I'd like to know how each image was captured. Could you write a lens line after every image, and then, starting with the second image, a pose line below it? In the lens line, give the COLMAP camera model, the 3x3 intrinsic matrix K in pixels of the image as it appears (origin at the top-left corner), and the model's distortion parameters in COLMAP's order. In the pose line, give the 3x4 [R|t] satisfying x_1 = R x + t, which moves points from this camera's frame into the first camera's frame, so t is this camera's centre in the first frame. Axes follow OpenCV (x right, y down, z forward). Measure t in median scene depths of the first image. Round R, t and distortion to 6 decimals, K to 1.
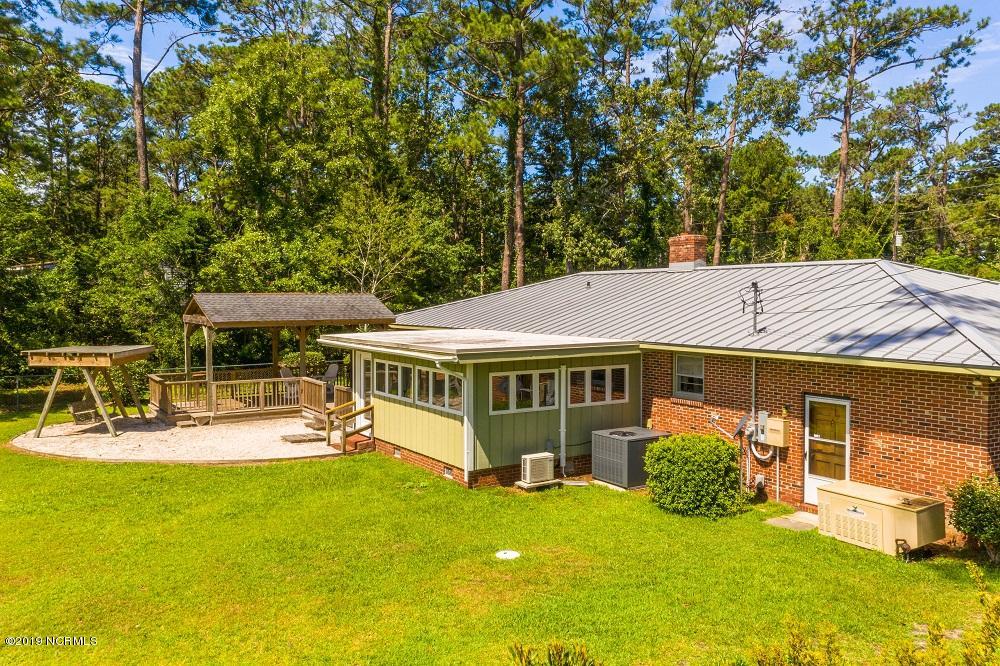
lens RADIAL K [[803.5, 0, 498.4], [0, 803.5, 319.9], [0, 0, 1]] dist [0.075614, -0.000727]
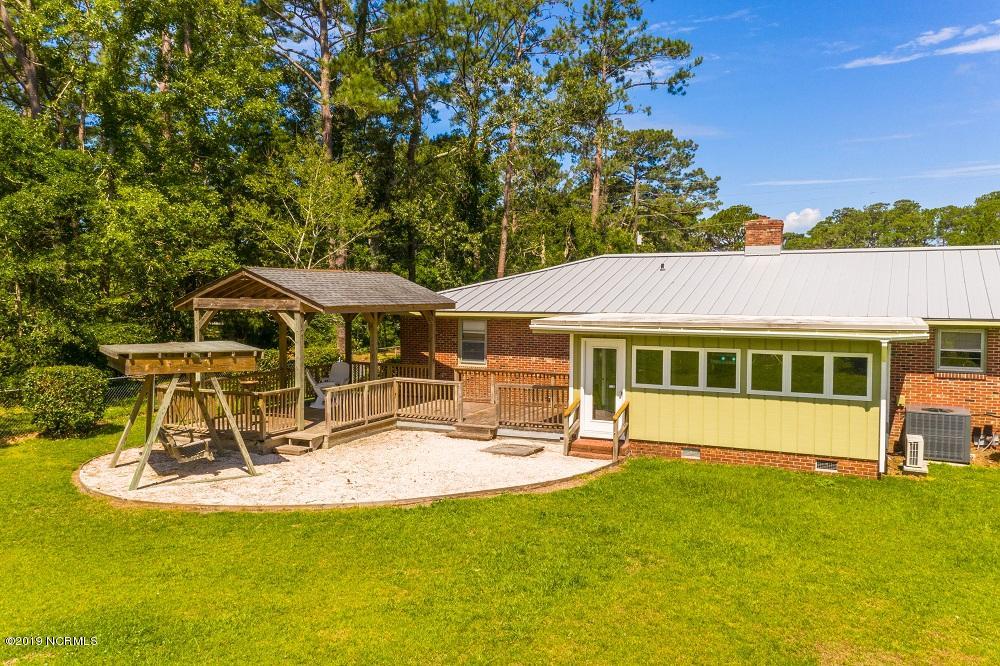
lens RADIAL K [[803.7, 0, 502.8], [0, 803.7, 345.4], [0, 0, 1]] dist [0.058139, -0.003073]
pose [[0.846798, -0.029366, 0.531103, -0.597881], [0.010673, 0.999212, 0.038232, 0.011906], [-0.531807, -0.026706, 0.846444, 0.307625]]
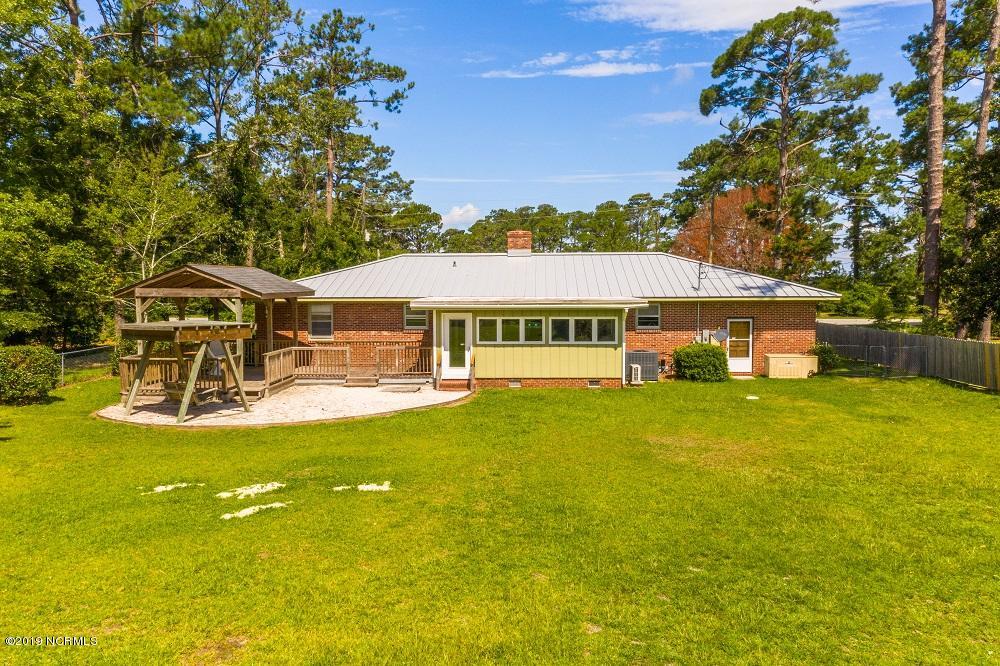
lens RADIAL K [[803.7, 0, 502.8], [0, 803.7, 345.4], [0, 0, 1]] dist [0.058139, -0.003073]
pose [[0.561701, -0.062059, 0.825010, -1.000163], [0.027151, 0.998028, 0.056589, 0.018362], [-0.826895, -0.009386, 0.562278, 0.207141]]
